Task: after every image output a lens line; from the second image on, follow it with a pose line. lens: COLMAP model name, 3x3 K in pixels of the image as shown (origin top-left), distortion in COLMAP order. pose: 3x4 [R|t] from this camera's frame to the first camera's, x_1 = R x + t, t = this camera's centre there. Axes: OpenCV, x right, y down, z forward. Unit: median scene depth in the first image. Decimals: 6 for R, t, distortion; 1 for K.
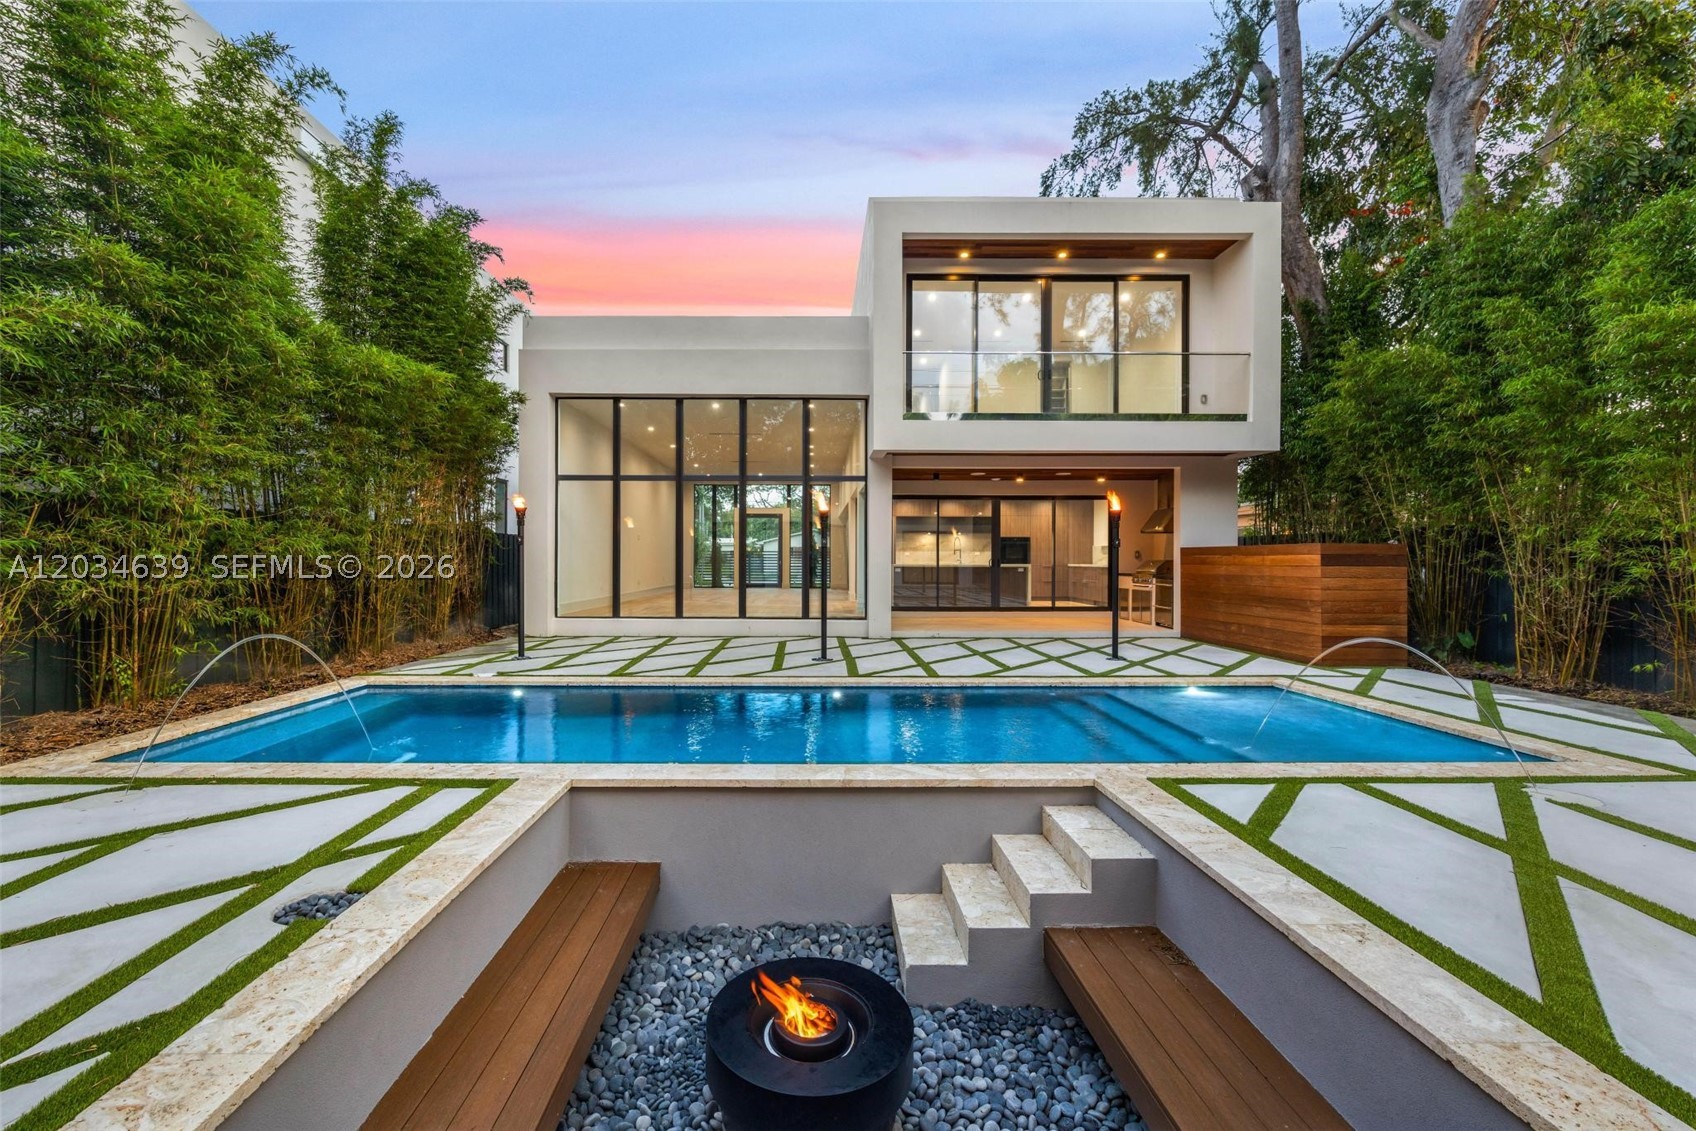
lens RADIAL K [[696.8, 0, 810.2], [0, 696.8, 560.9], [0, 0, 1]] dist [-0.002006, 0.000665]
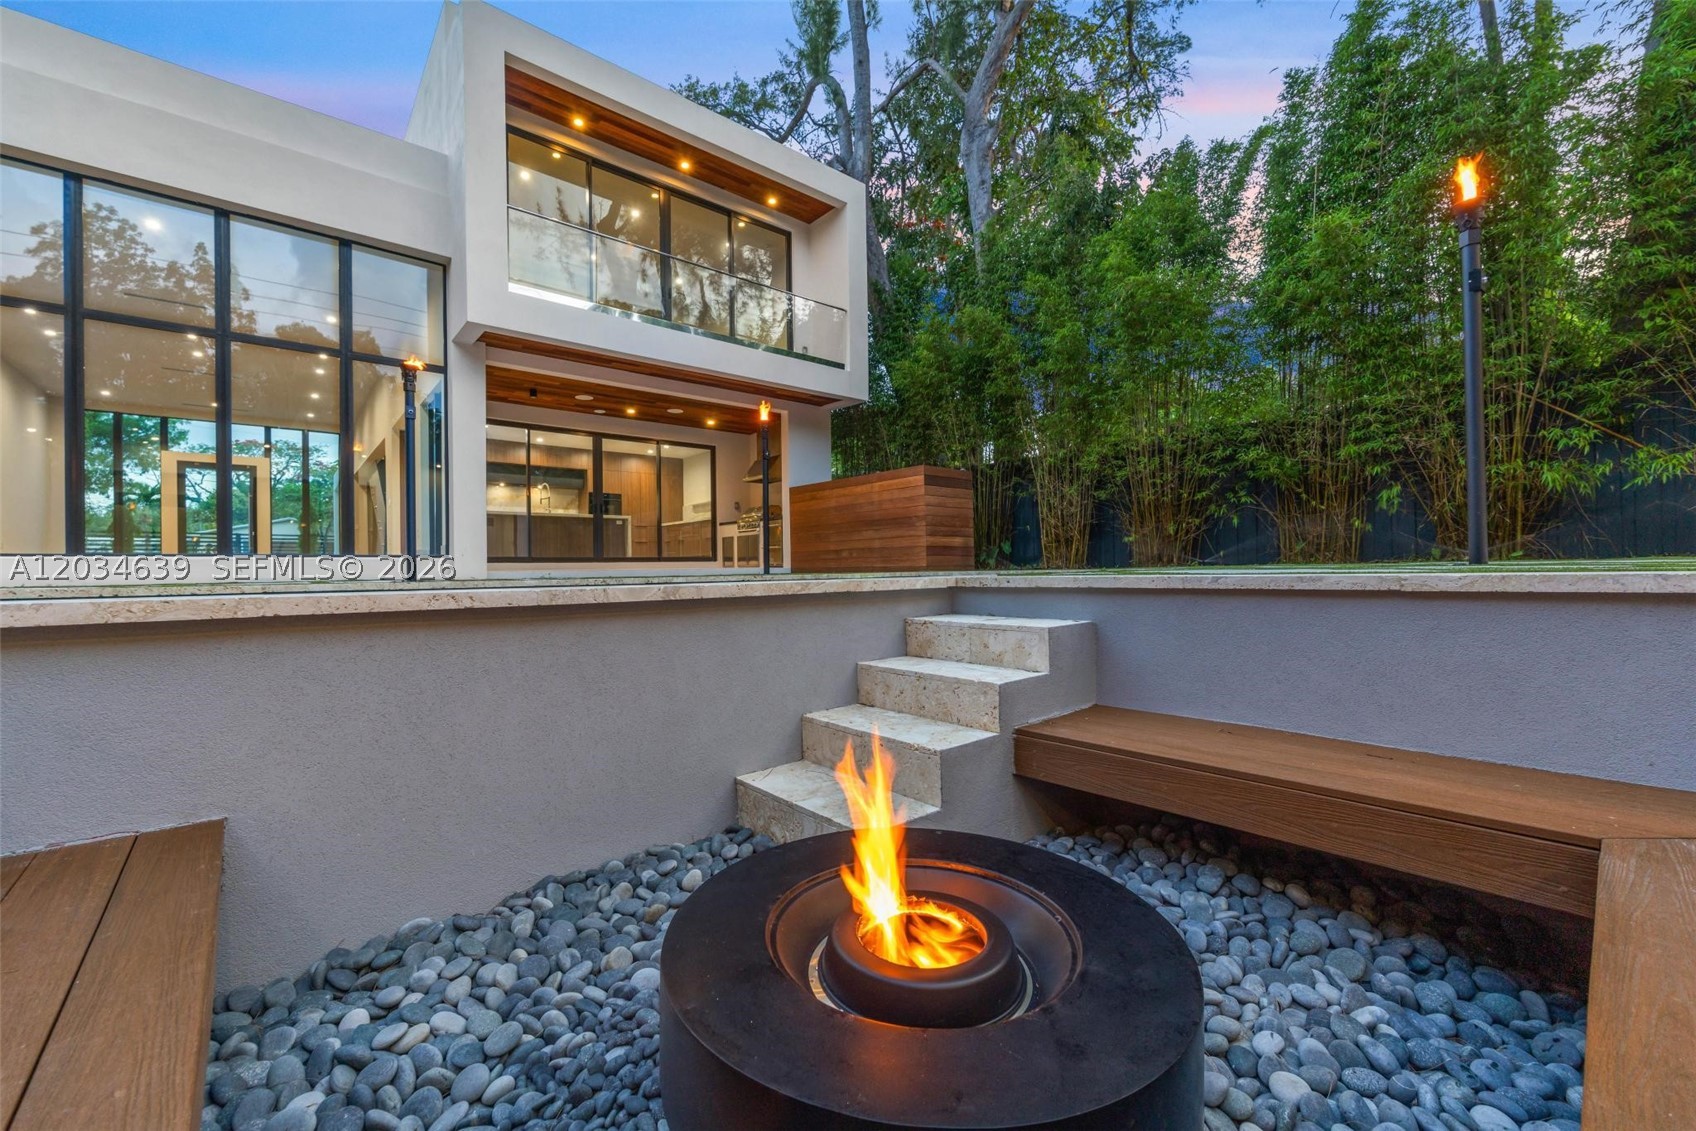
lens RADIAL K [[678.2, 0, 845.9], [0, 678.2, 567.4], [0, 0, 1]] dist [-0.007828, 0.000501]
pose [[0.759401, -0.010084, 0.650545, -0.087397], [0.016211, 0.999863, -0.003425, 0.135006], [-0.650421, 0.013147, 0.759460, 0.219784]]
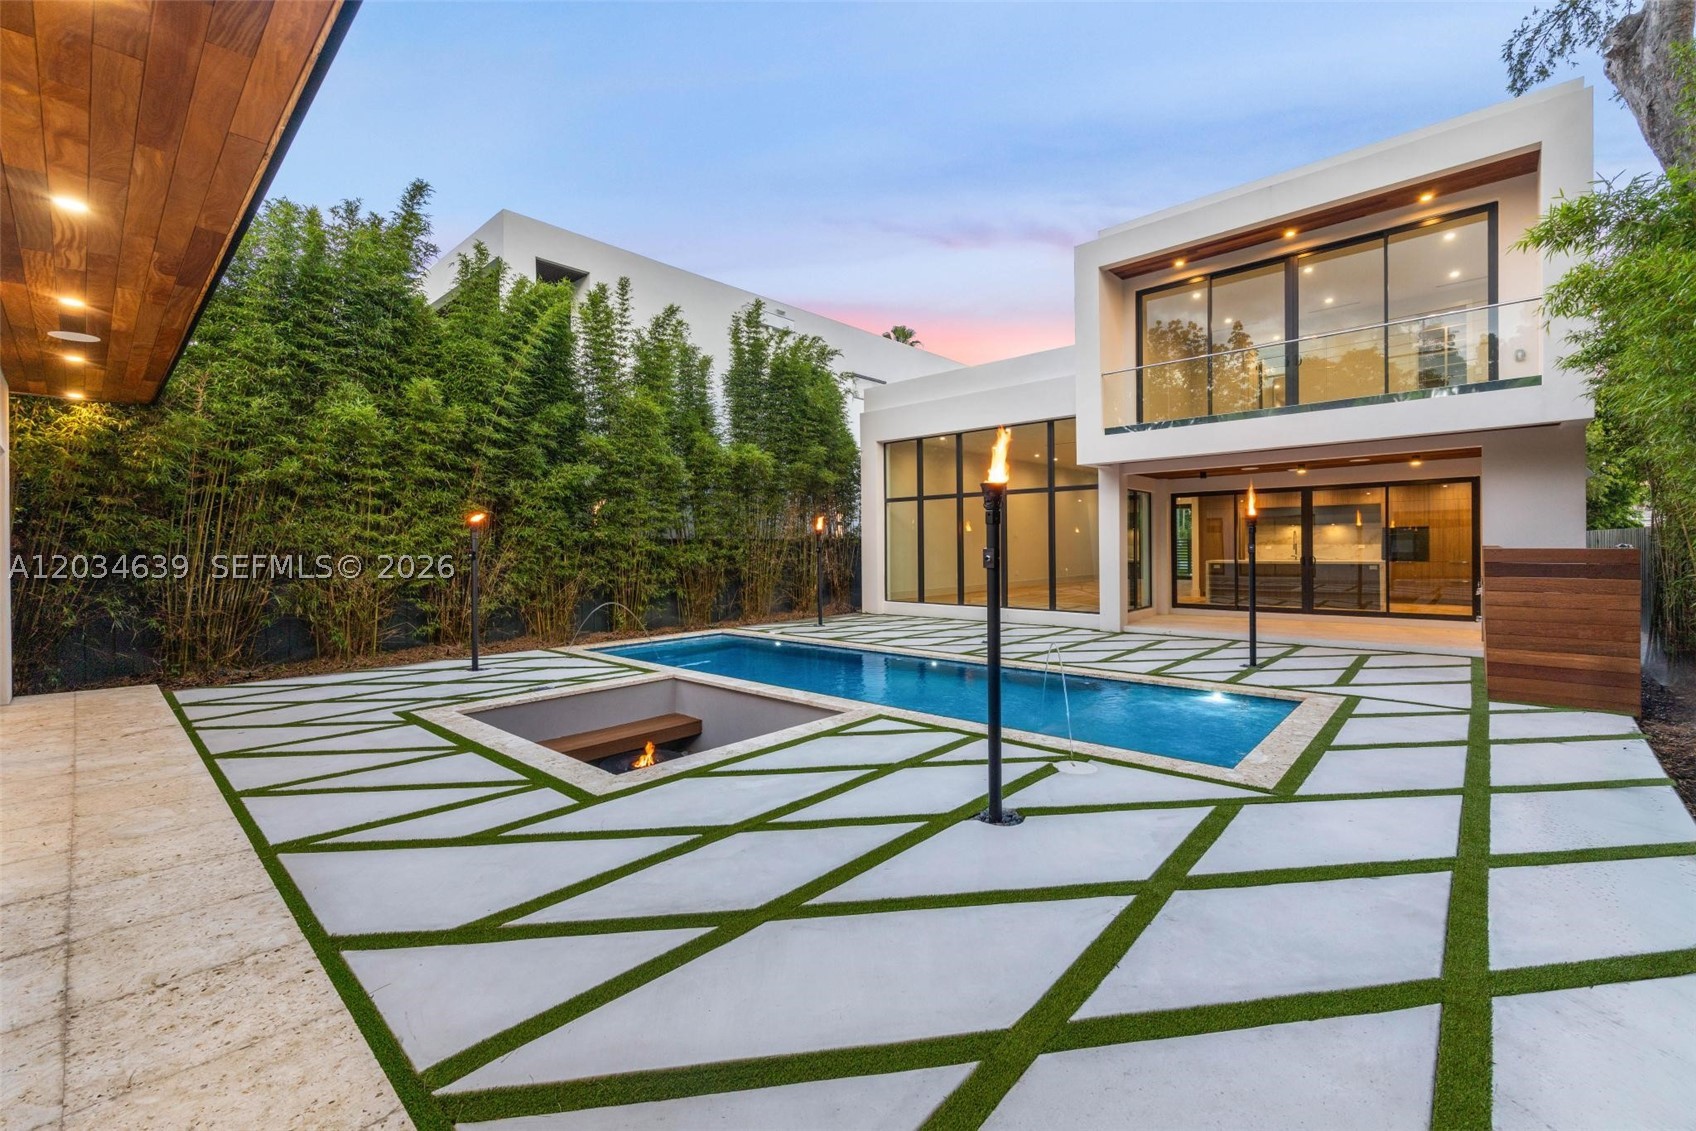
lens RADIAL K [[678.2, 0, 842.3], [0, 678.2, 556.5], [0, 0, 1]] dist [-0.007828, 0.000501]
pose [[0.742713, -0.002493, -0.669605, 0.650555], [0.012401, 0.999873, 0.010032, -0.030896], [0.669495, -0.015755, 0.742650, -0.096270]]
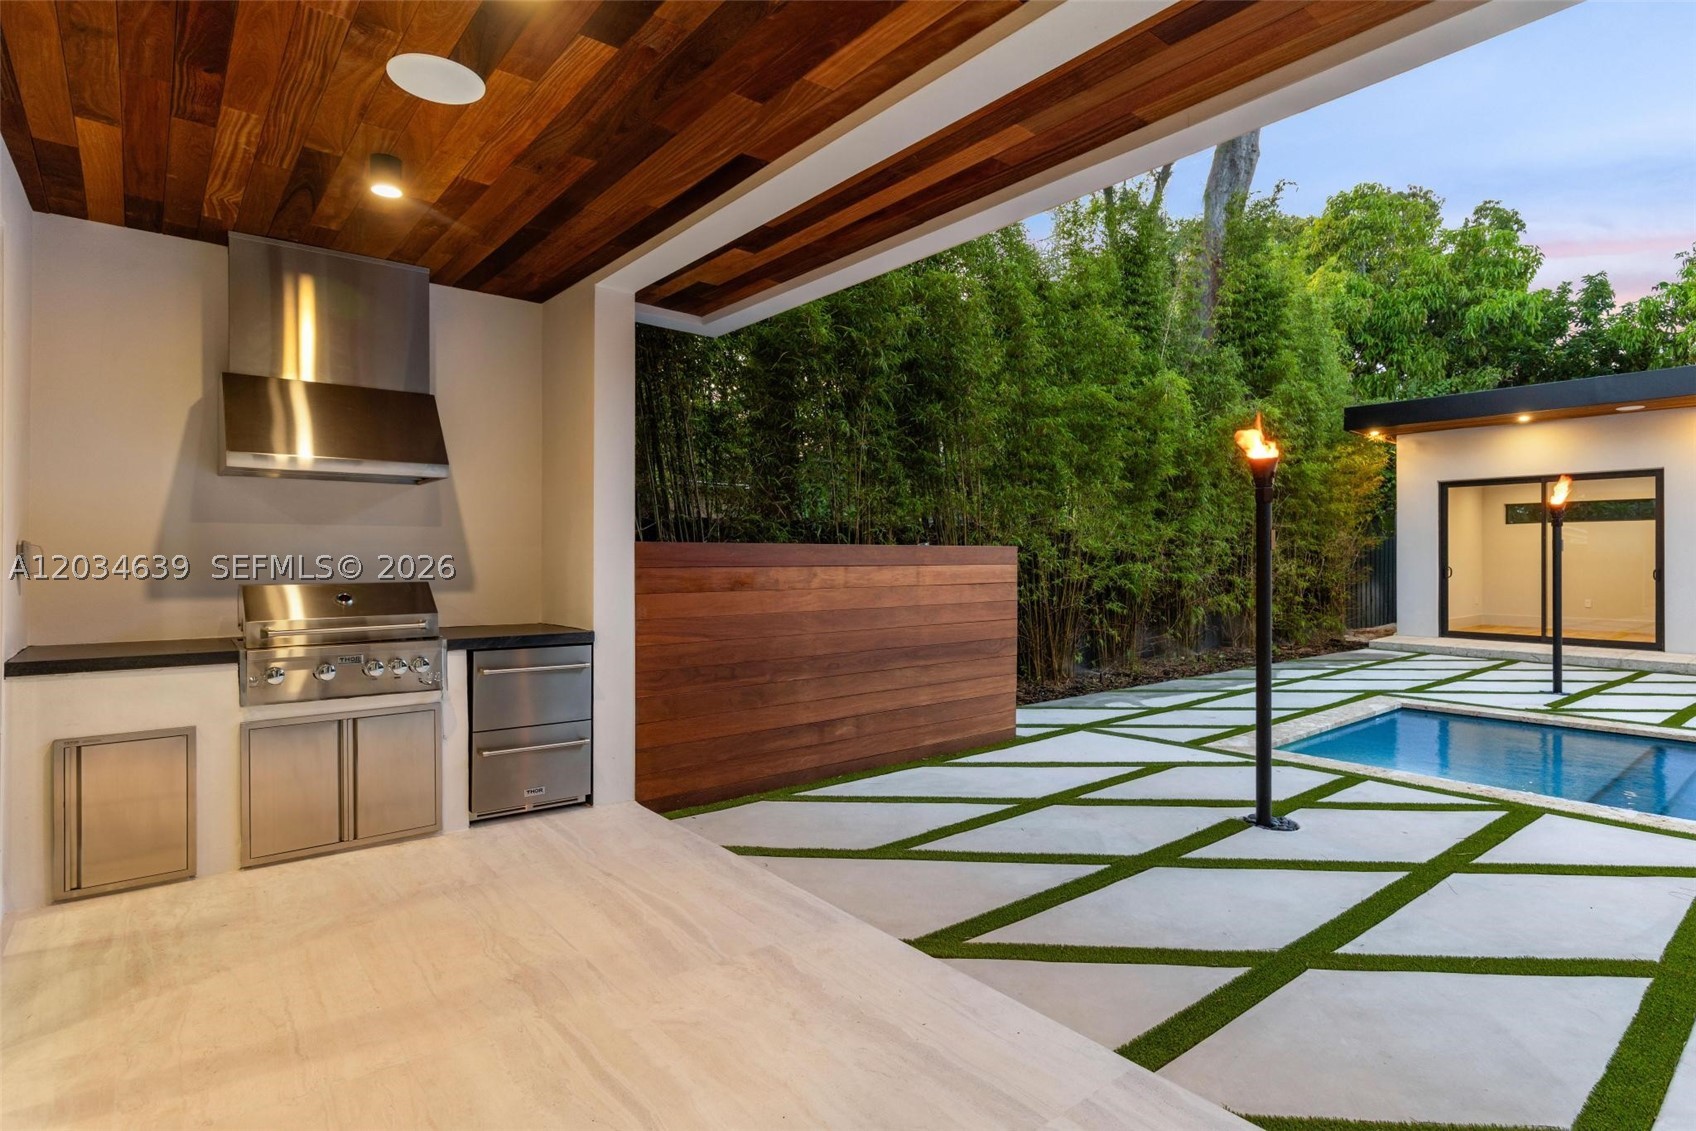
lens RADIAL K [[852.1, 0, 845.8], [0, 852.1, 556.9], [0, 0, 1]] dist [-0.001539, 0.000317]
pose [[-0.627158, -0.001030, 0.778892, 0.203530], [-0.001070, 0.999999, 0.000462, -0.015731], [-0.778892, -0.000544, -0.627158, 1.500040]]
